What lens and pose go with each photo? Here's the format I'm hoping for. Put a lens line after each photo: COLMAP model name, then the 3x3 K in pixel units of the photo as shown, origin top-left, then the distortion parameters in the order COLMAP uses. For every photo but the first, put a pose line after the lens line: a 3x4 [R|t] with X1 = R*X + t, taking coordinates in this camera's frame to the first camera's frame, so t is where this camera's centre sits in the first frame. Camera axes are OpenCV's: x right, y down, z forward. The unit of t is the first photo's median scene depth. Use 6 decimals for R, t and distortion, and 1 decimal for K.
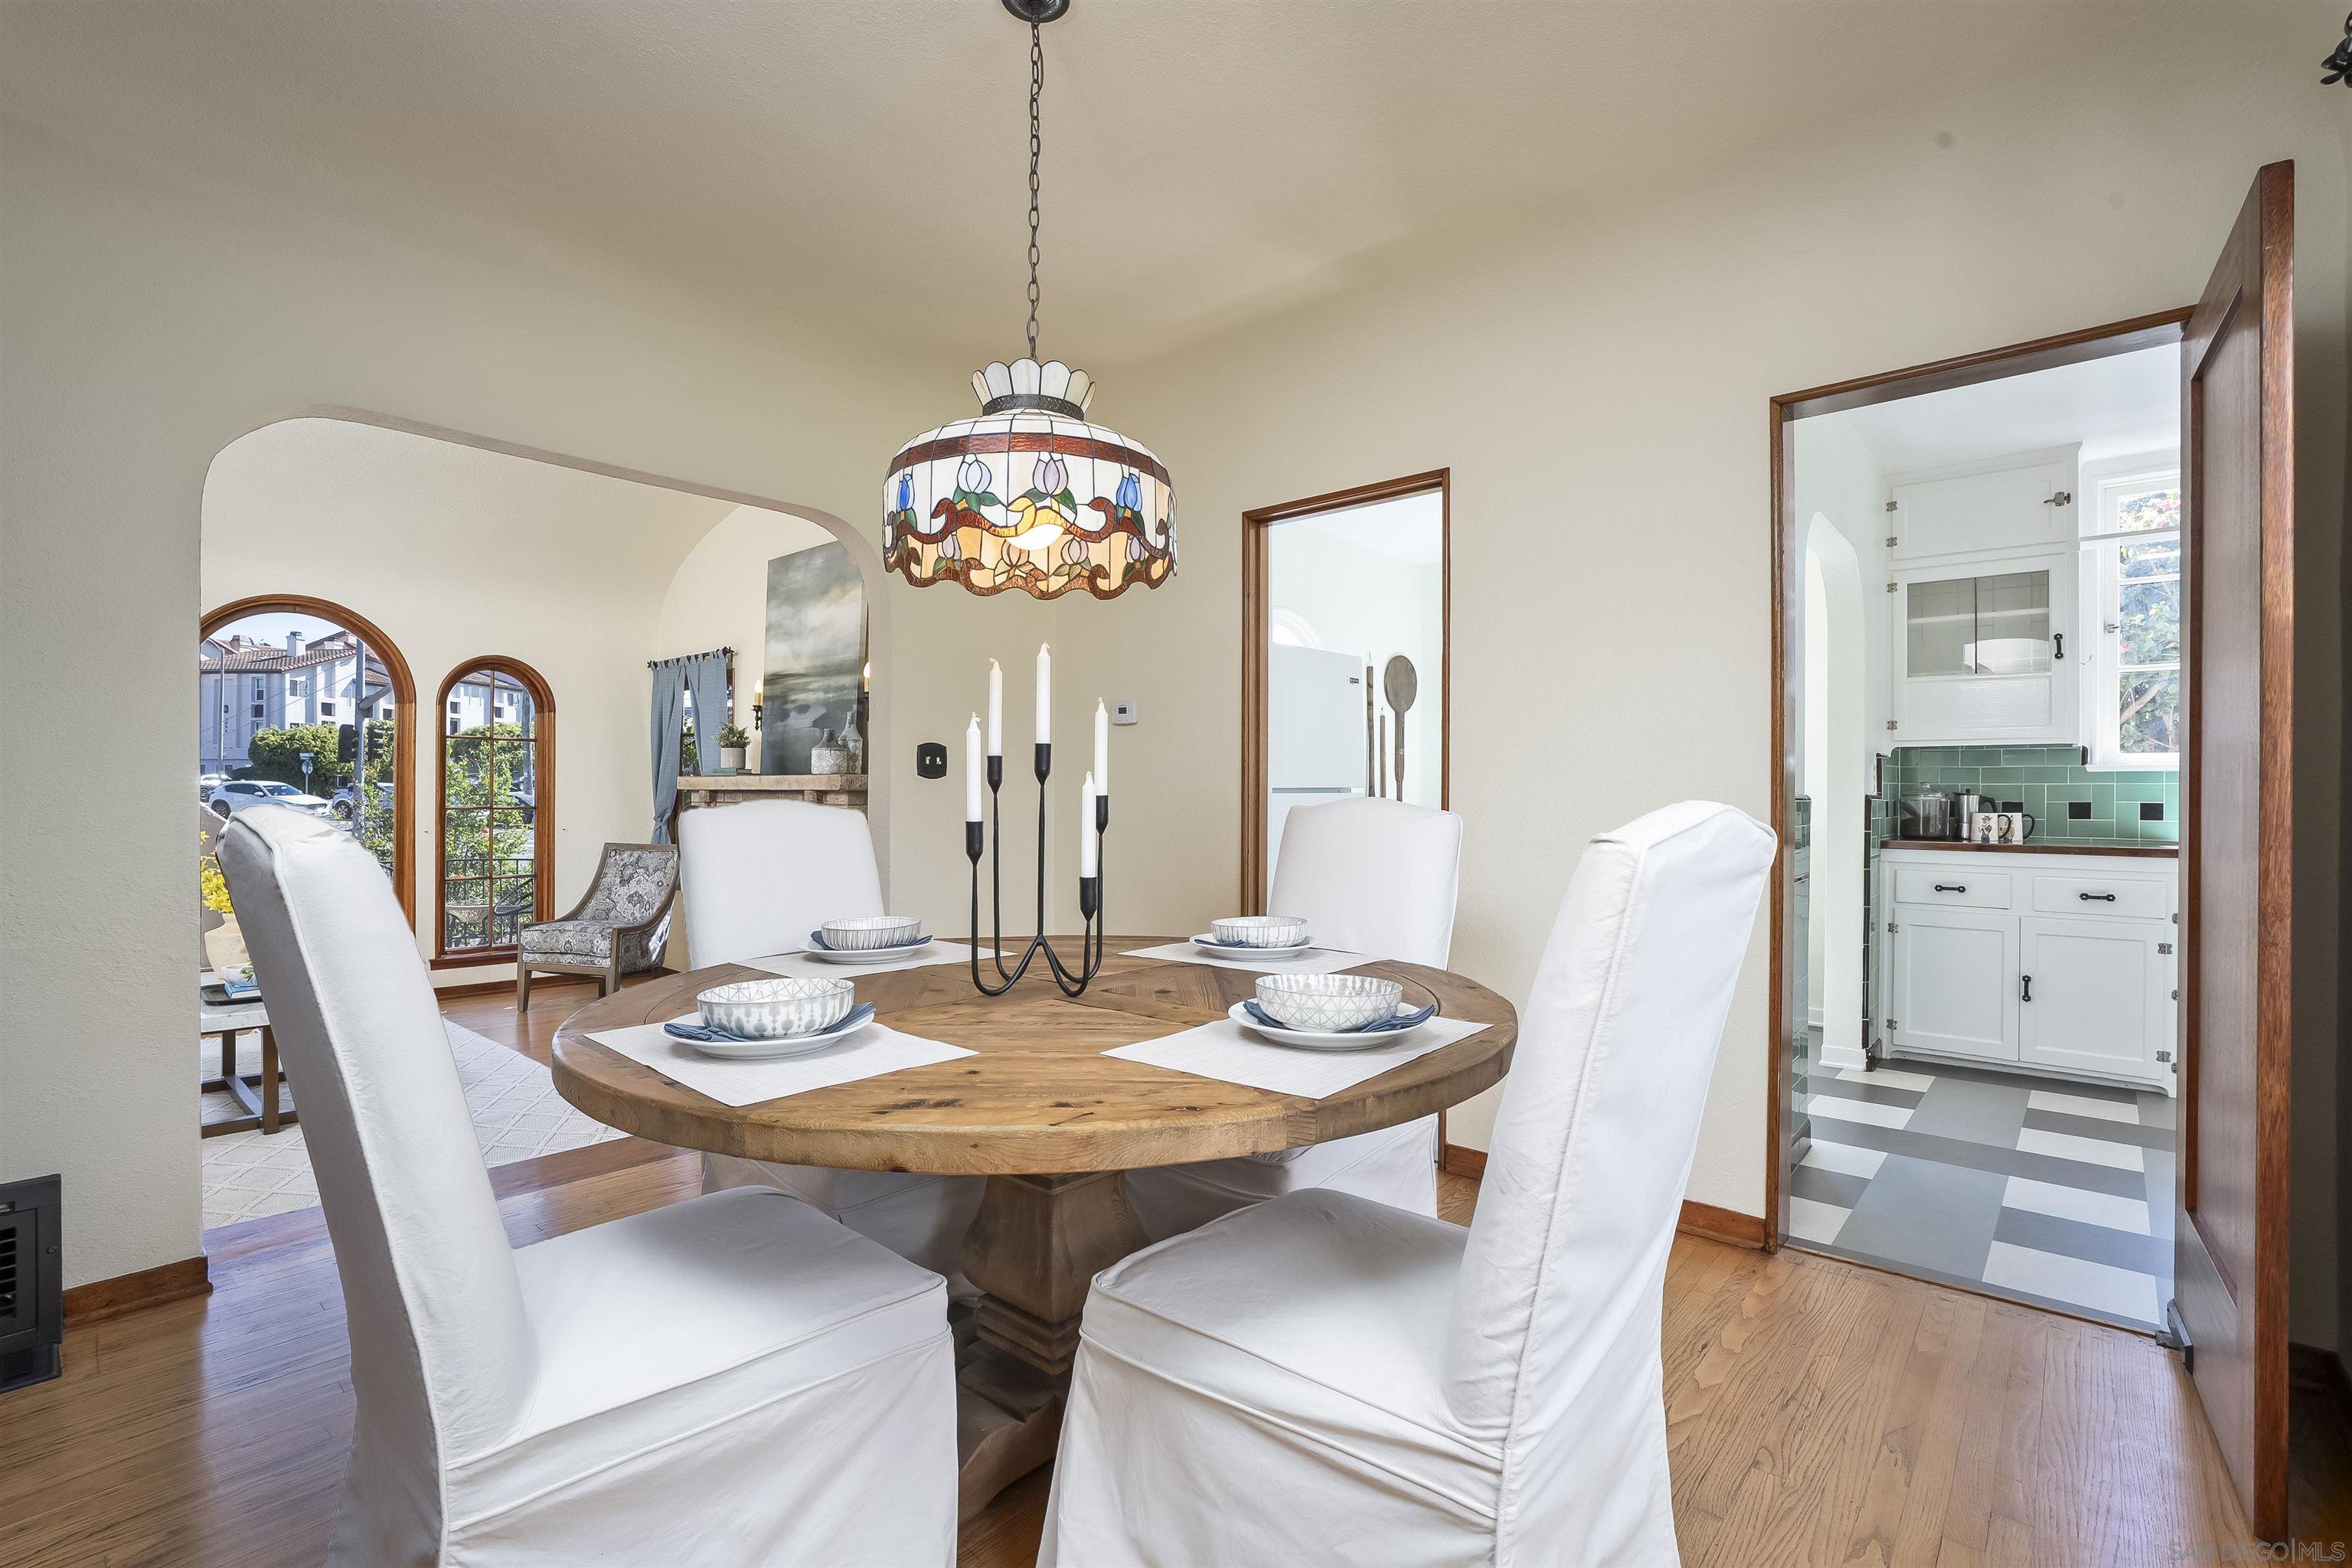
lens RADIAL K [[1074.0, 0, 1174.2], [0, 1074.0, 798.7], [0, 0, 1]] dist [-0.043394, 0.016240]
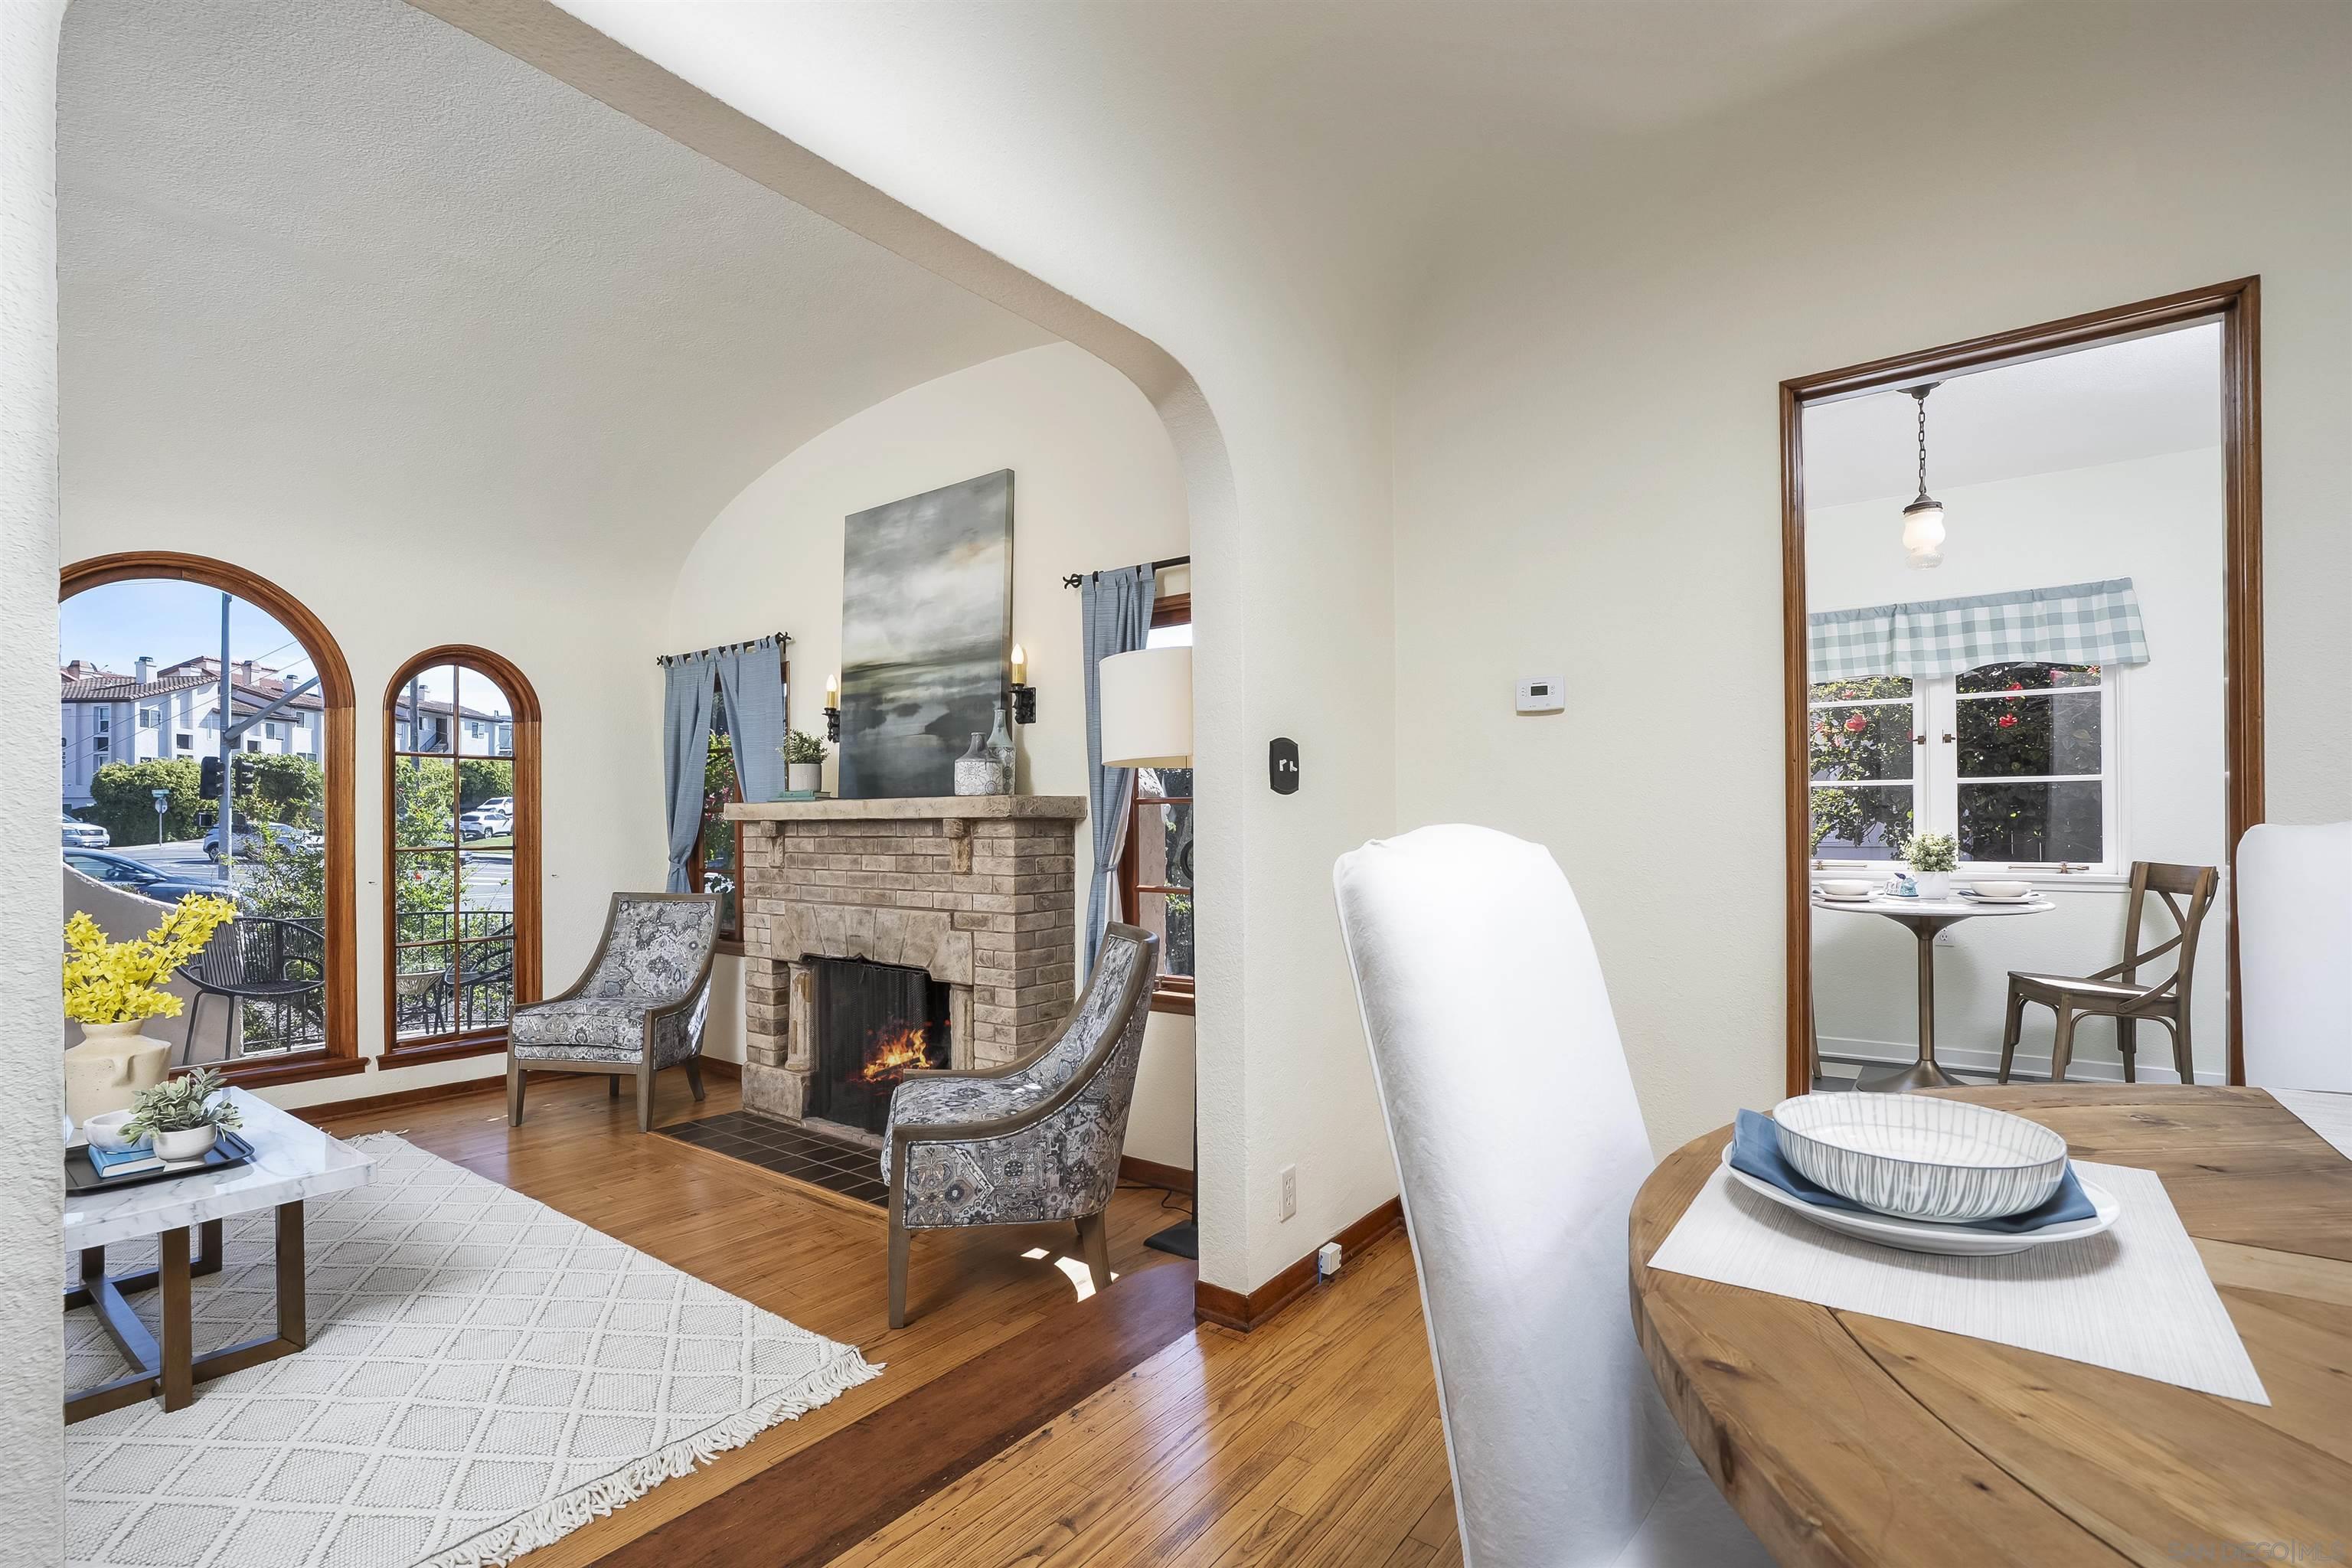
lens RADIAL K [[1078.0, 0, 1171.0], [0, 1078.0, 823.7], [0, 0, 1]] dist [-0.044423, 0.015574]
pose [[0.996817, -0.012612, 0.078719, -0.213596], [0.012913, 0.999911, -0.003305, 0.000189], [-0.078670, 0.004311, 0.996891, 0.226135]]
